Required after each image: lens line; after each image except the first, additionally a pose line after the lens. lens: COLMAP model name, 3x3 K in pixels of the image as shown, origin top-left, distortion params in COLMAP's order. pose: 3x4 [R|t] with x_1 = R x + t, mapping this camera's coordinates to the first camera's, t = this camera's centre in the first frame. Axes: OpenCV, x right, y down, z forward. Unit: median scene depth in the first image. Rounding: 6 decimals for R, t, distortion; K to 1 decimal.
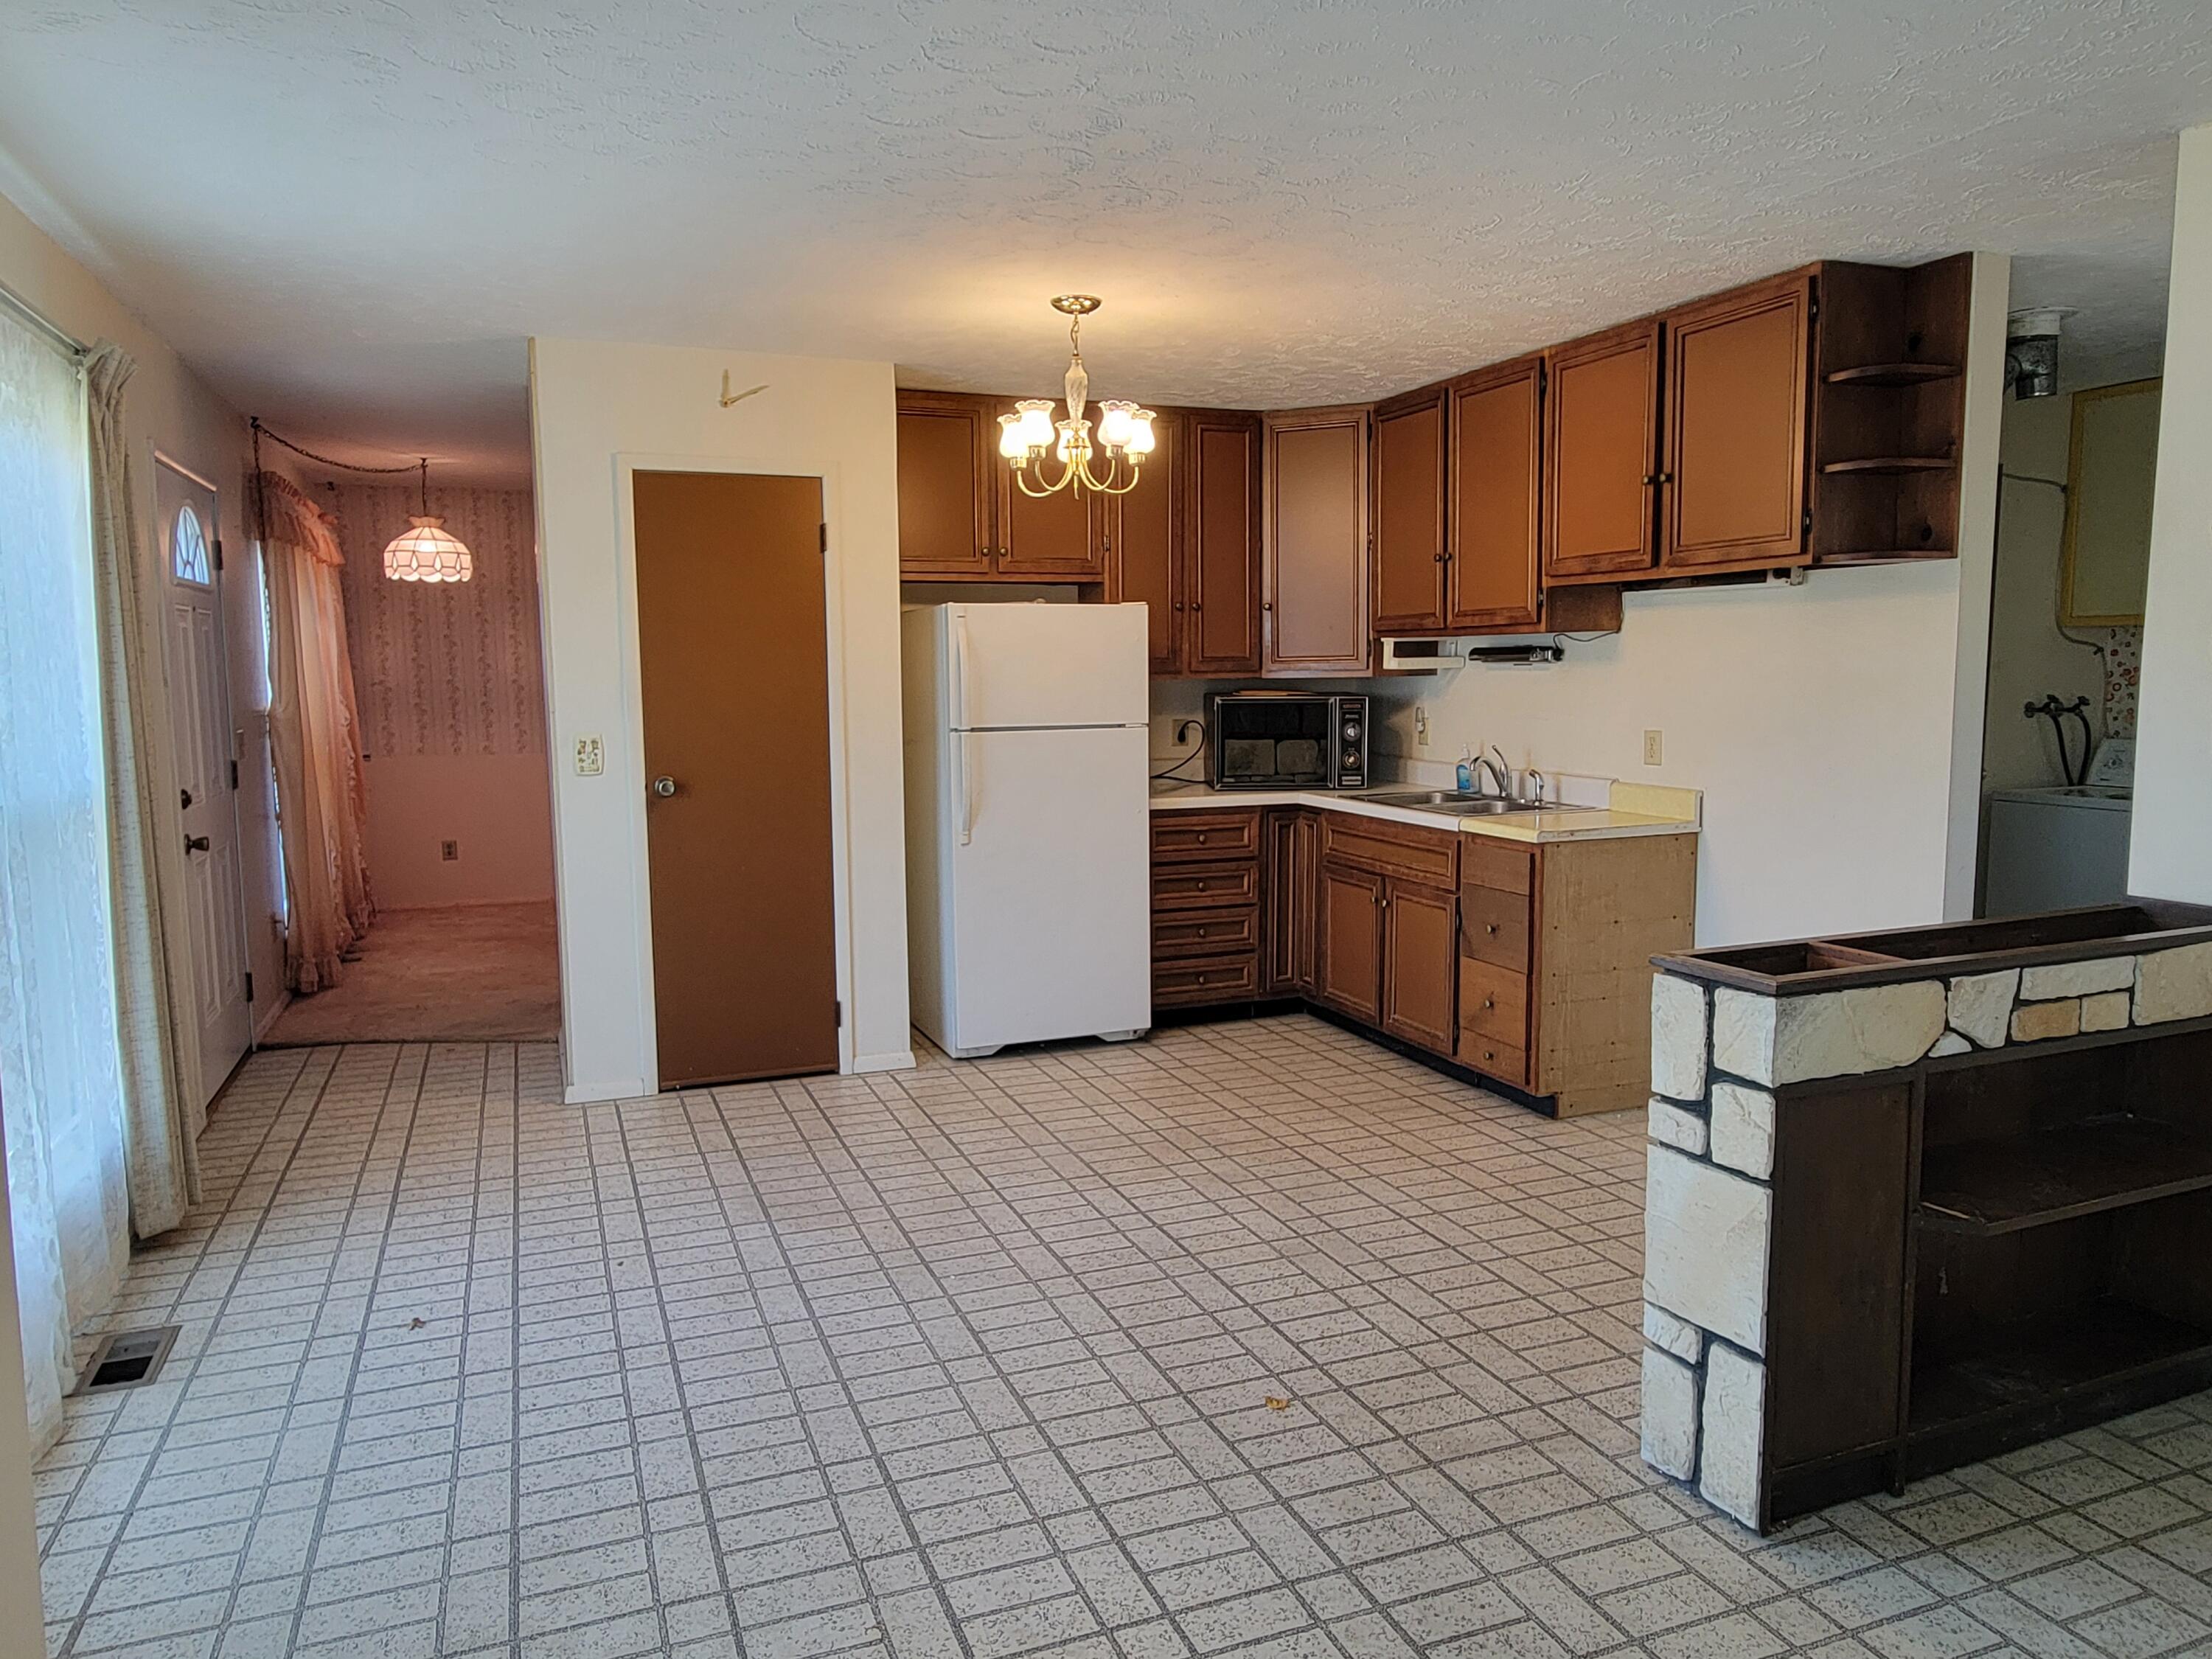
lens RADIAL K [[1490.9, 0, 1106.0], [0, 1490.9, 829.5], [0, 0, 1]] dist [-0.003887, -0.001937]
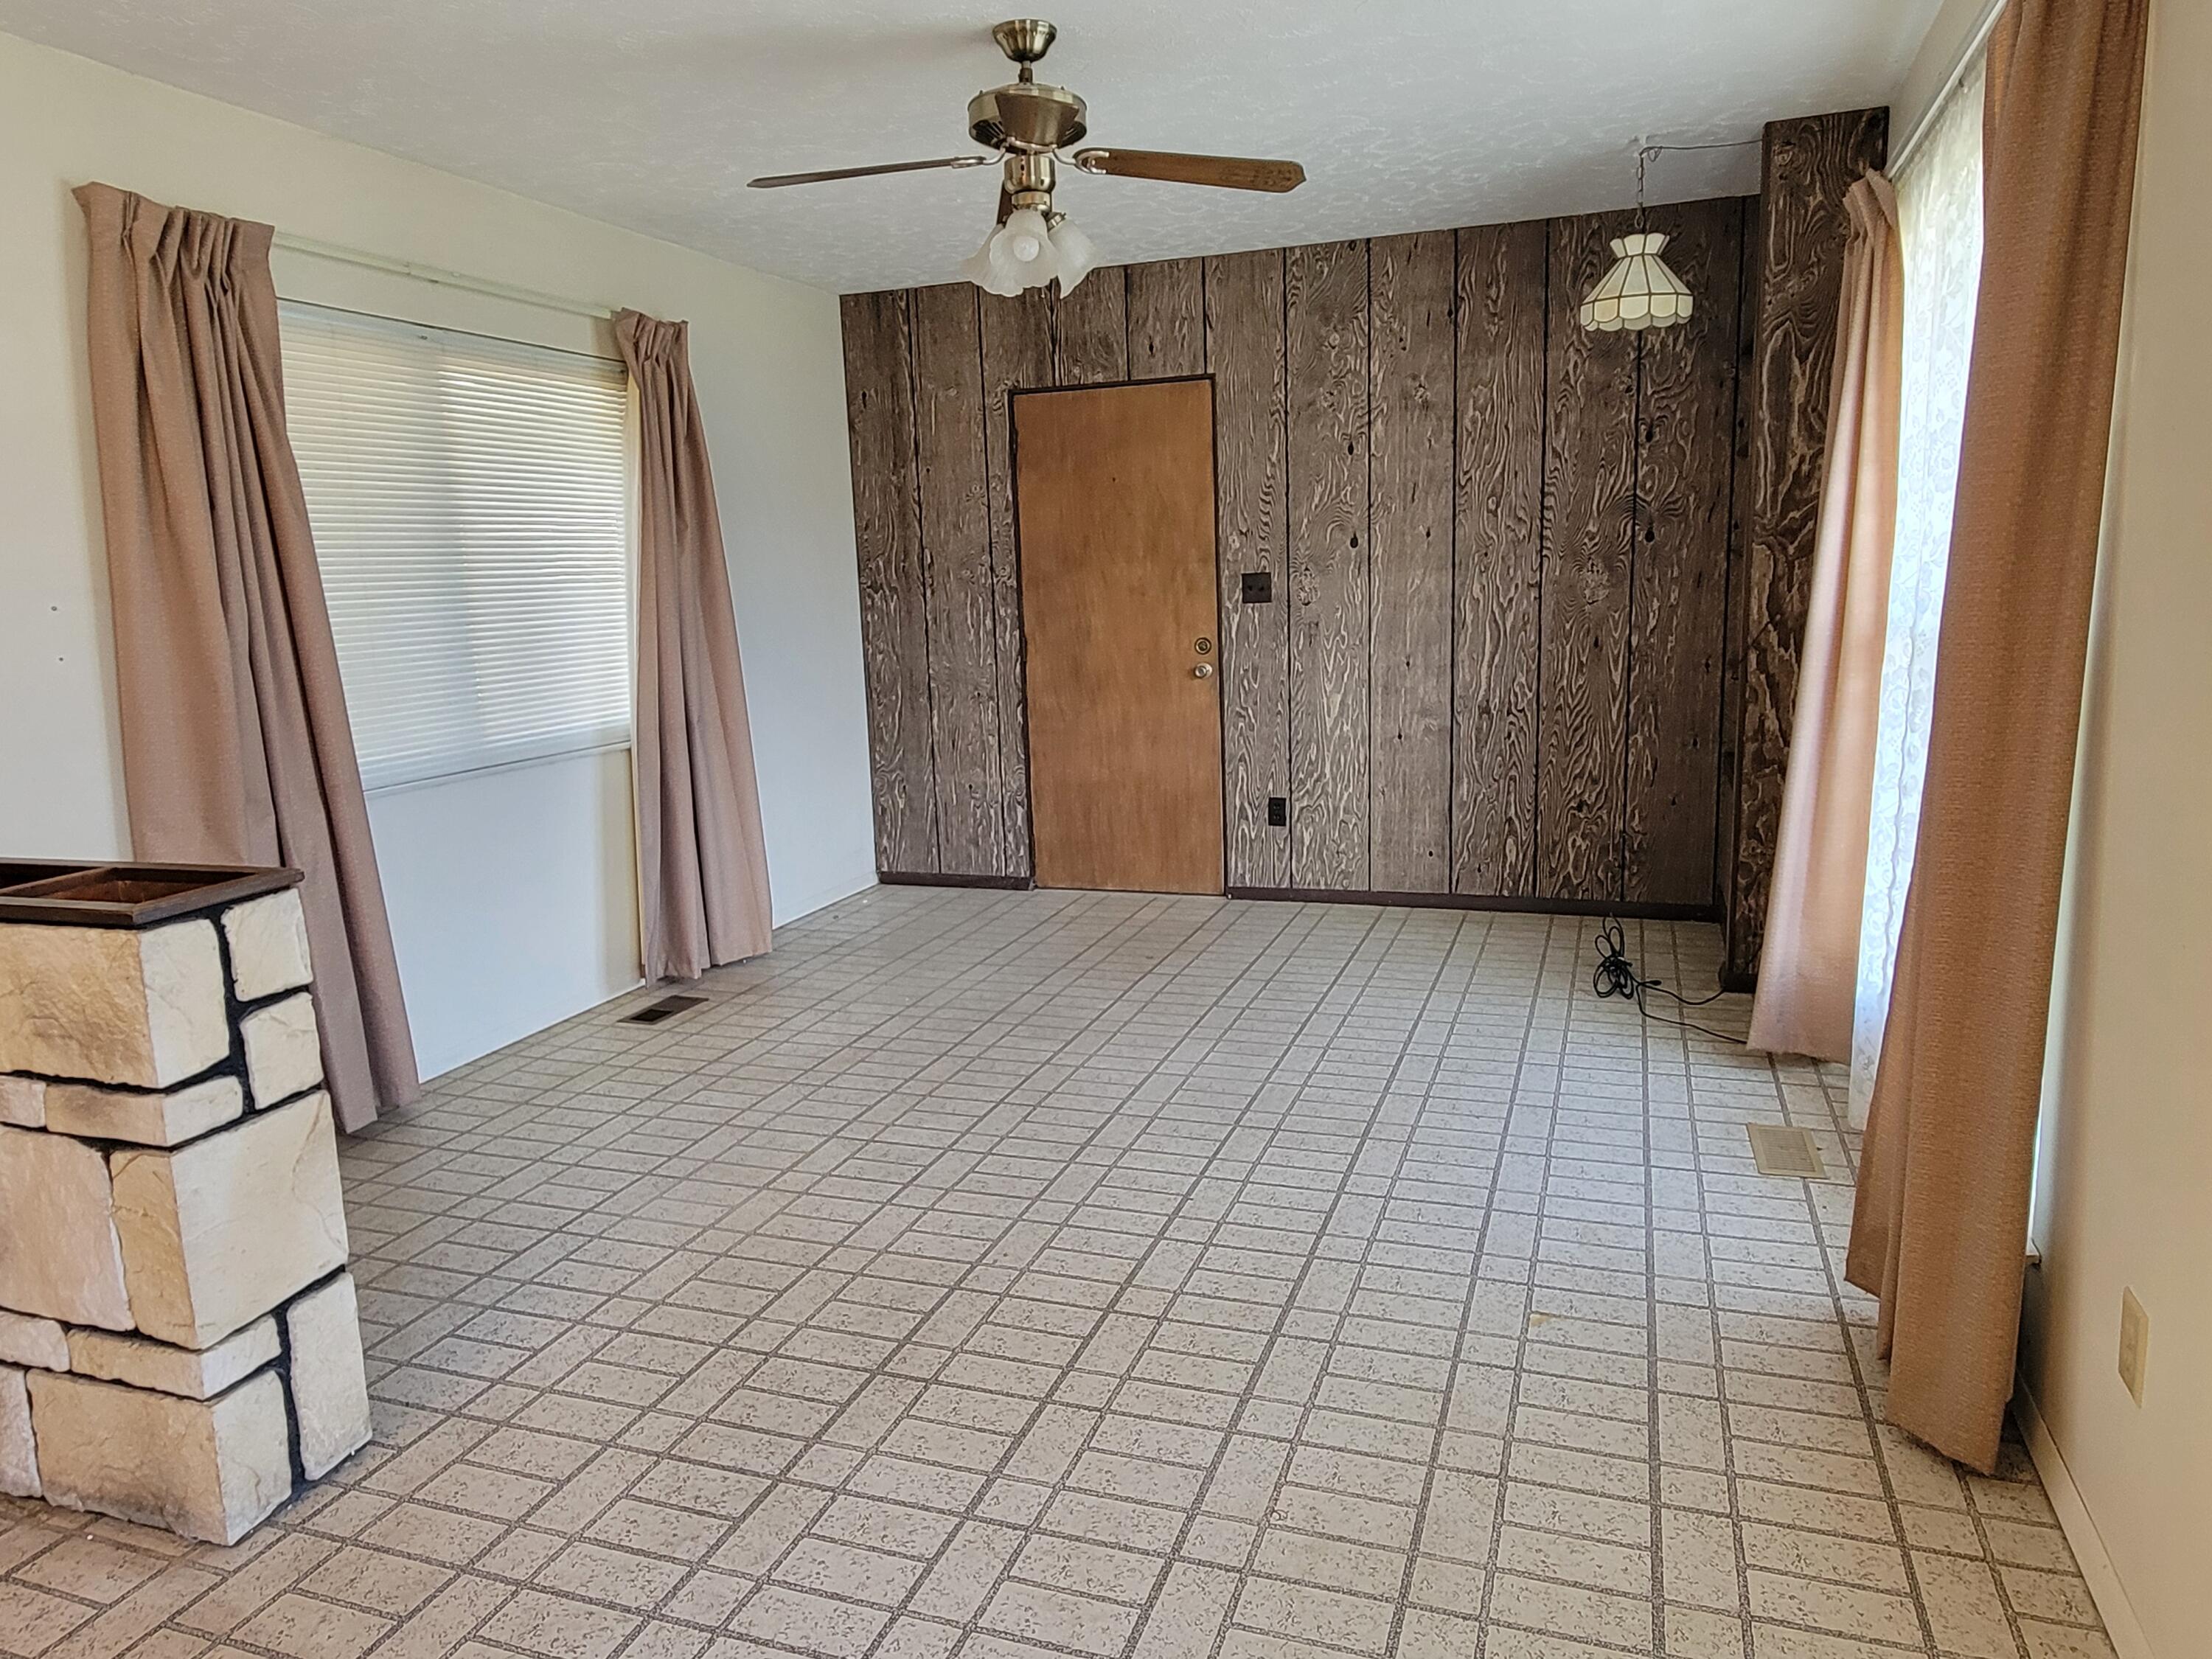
lens RADIAL K [[1490.9, 0, 1106.0], [0, 1490.9, 829.5], [0, 0, 1]] dist [-0.003887, -0.001937]
pose [[-0.755469, -0.089509, 0.649042, -0.515846], [0.099766, 0.963356, 0.248981, -0.099486], [-0.647544, 0.252849, -0.718856, 1.308227]]
